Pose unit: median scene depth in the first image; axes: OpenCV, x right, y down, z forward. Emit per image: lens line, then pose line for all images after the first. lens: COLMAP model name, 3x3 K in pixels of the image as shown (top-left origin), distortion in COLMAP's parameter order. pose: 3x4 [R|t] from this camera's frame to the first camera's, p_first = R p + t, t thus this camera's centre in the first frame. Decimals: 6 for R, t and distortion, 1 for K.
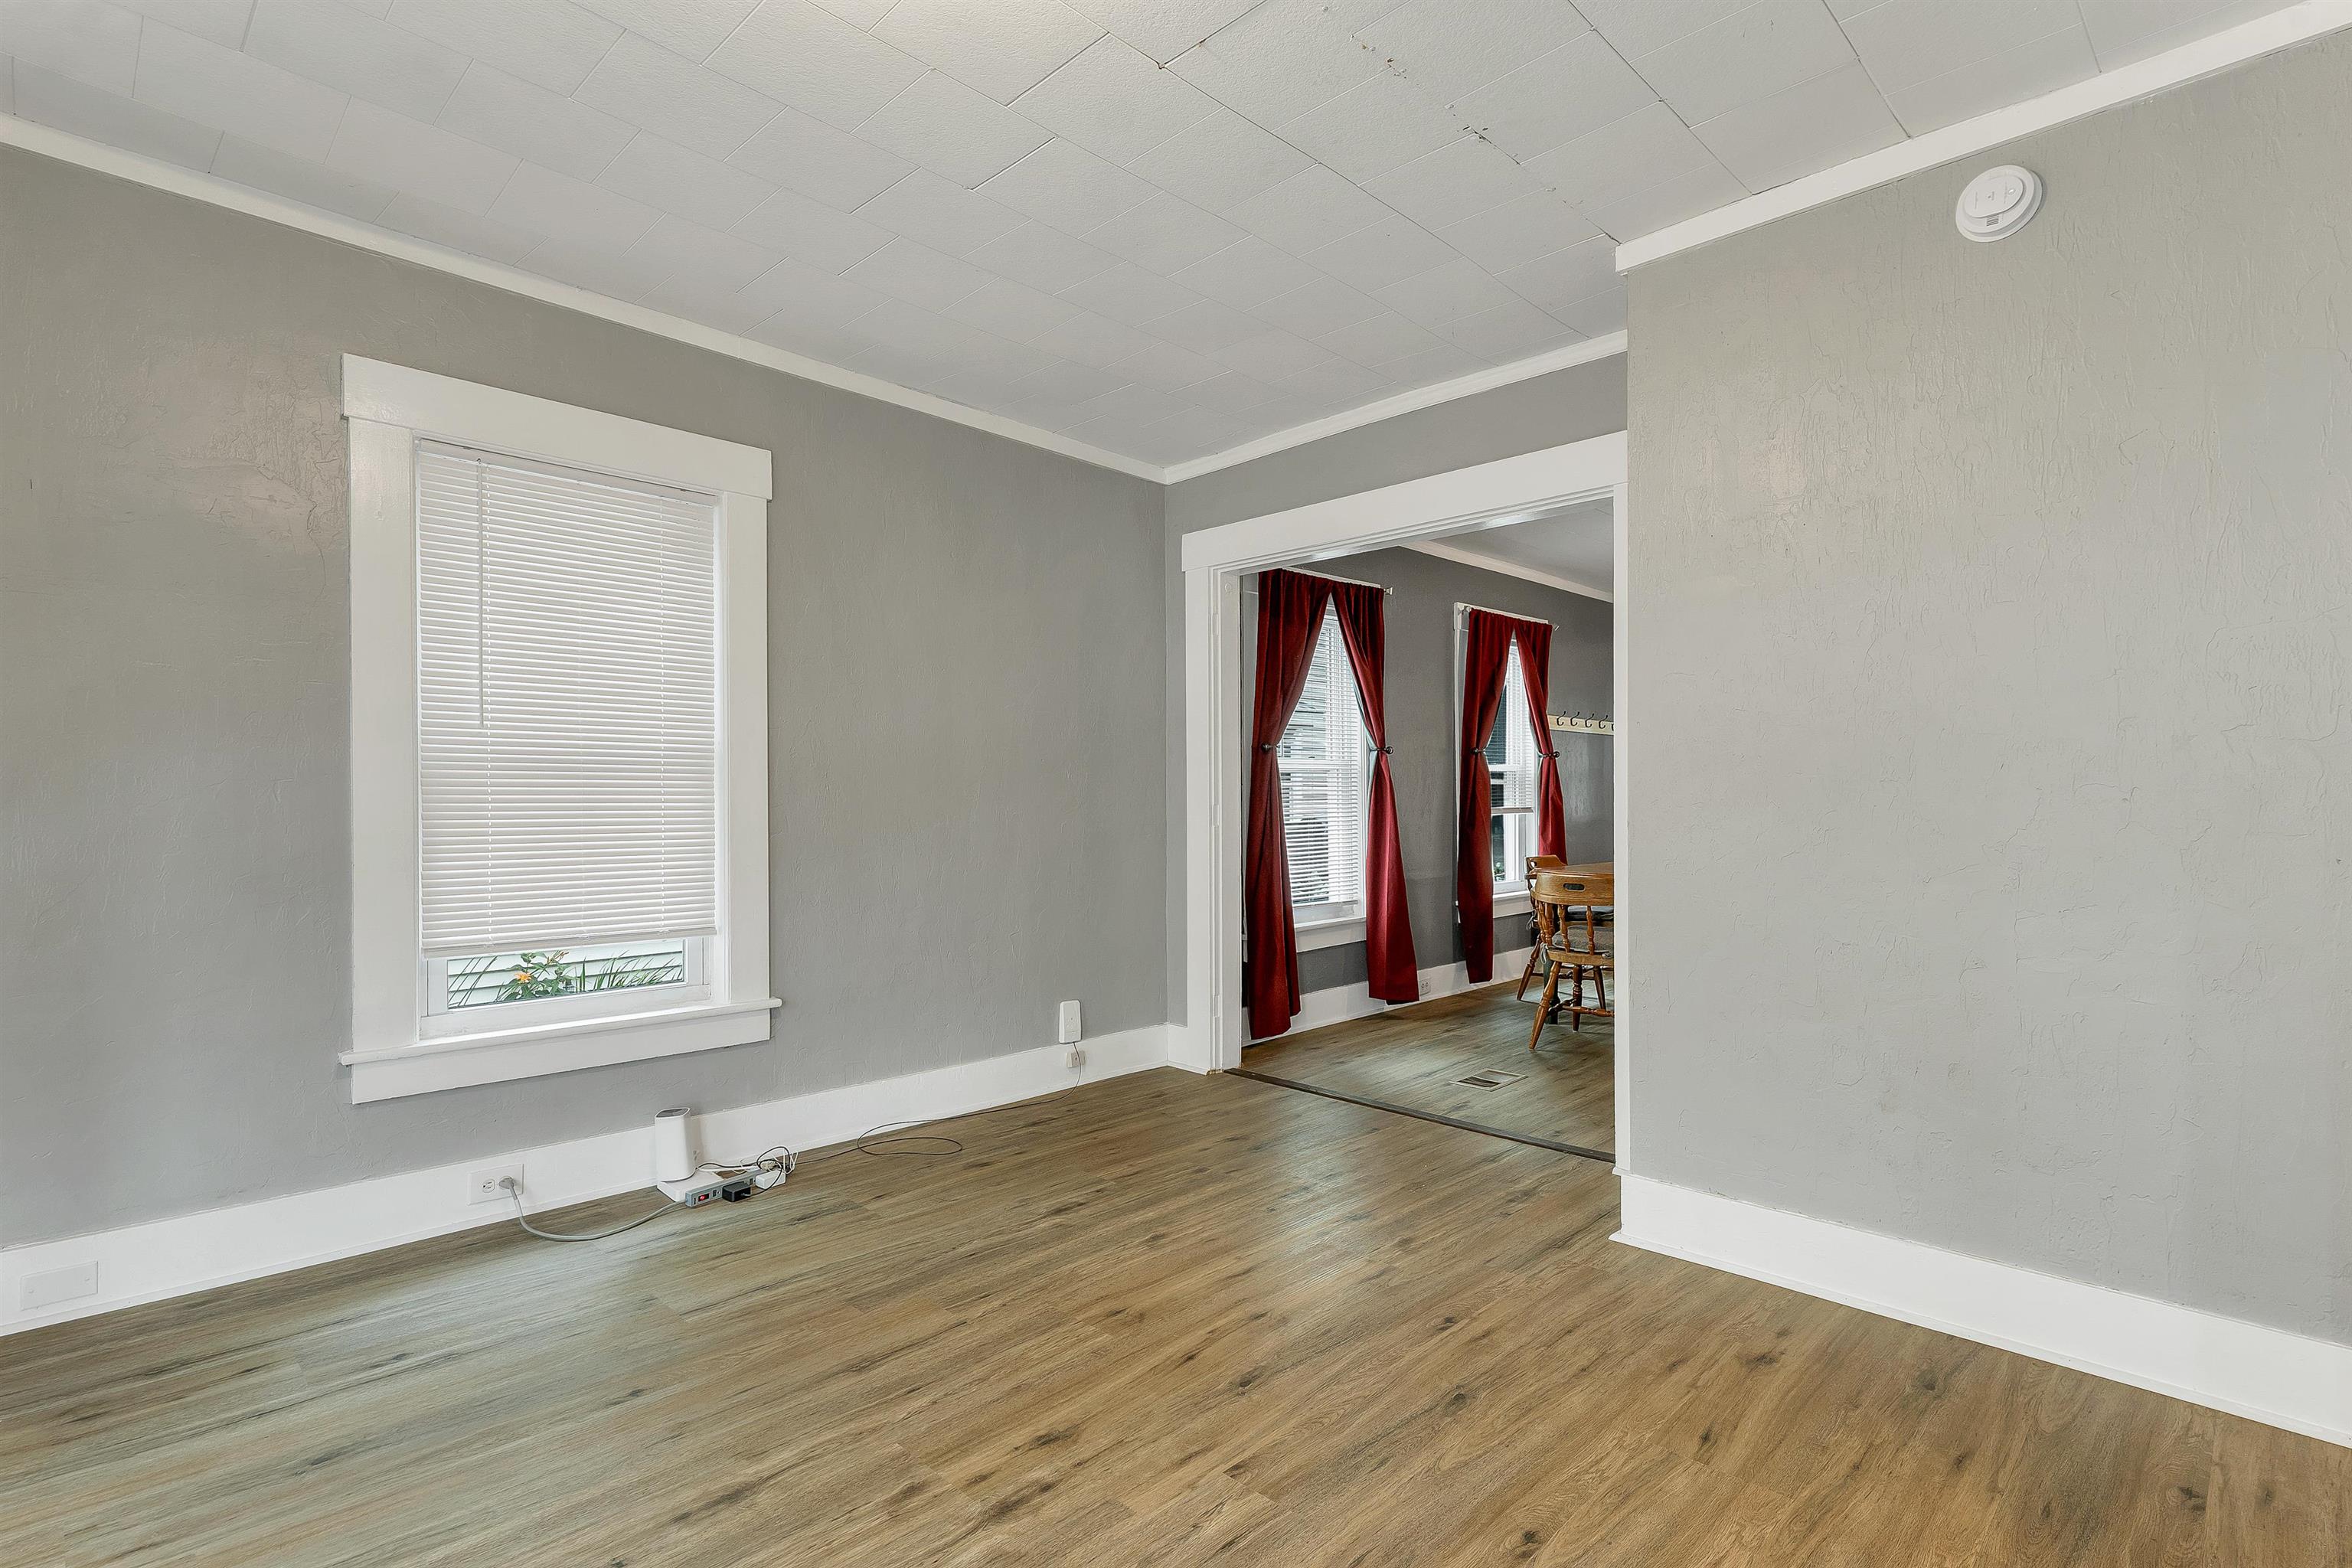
lens RADIAL K [[1125.3, 0, 1143.4], [0, 1125.3, 774.9], [0, 0, 1]] dist [0.001819, 0.000853]
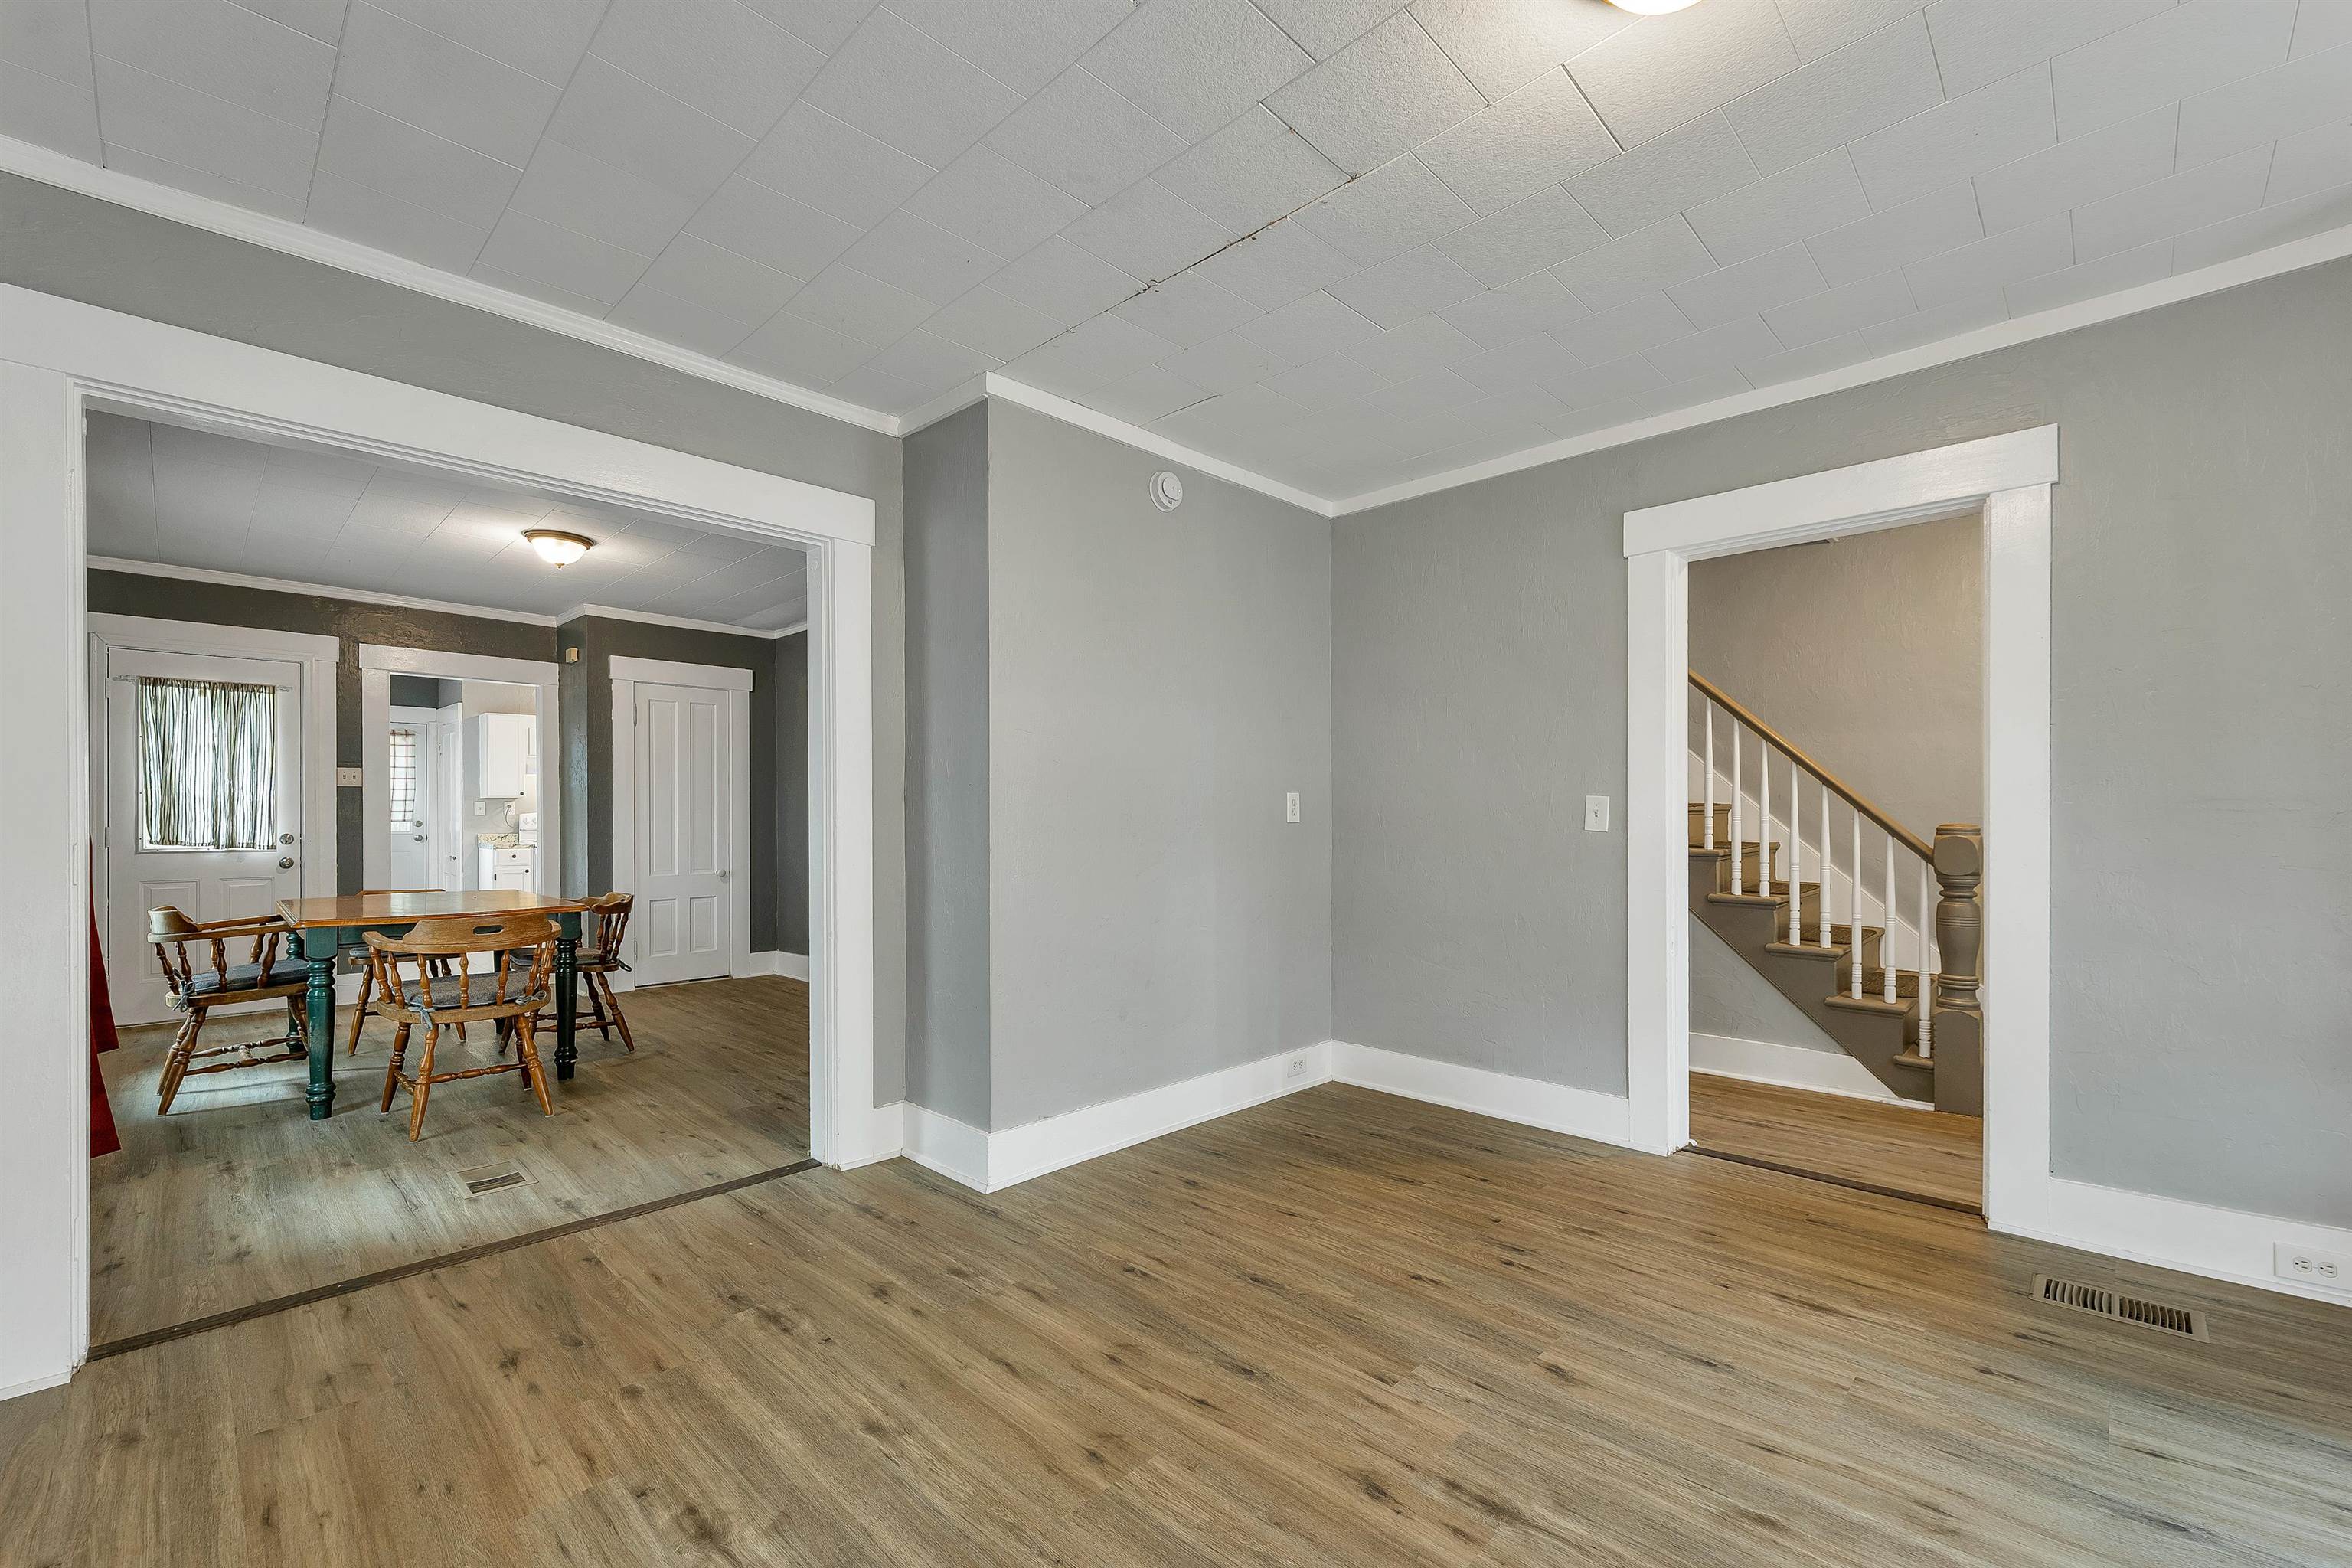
lens RADIAL K [[992.7, 0, 1172.6], [0, 992.7, 792.3], [0, 0, 1]] dist [0.001335, 0.000642]
pose [[-0.029410, 0.026583, 0.999214, -0.659252], [-0.017838, 0.999473, -0.027115, 0.009519], [-0.999408, -0.018622, -0.028921, 0.838086]]
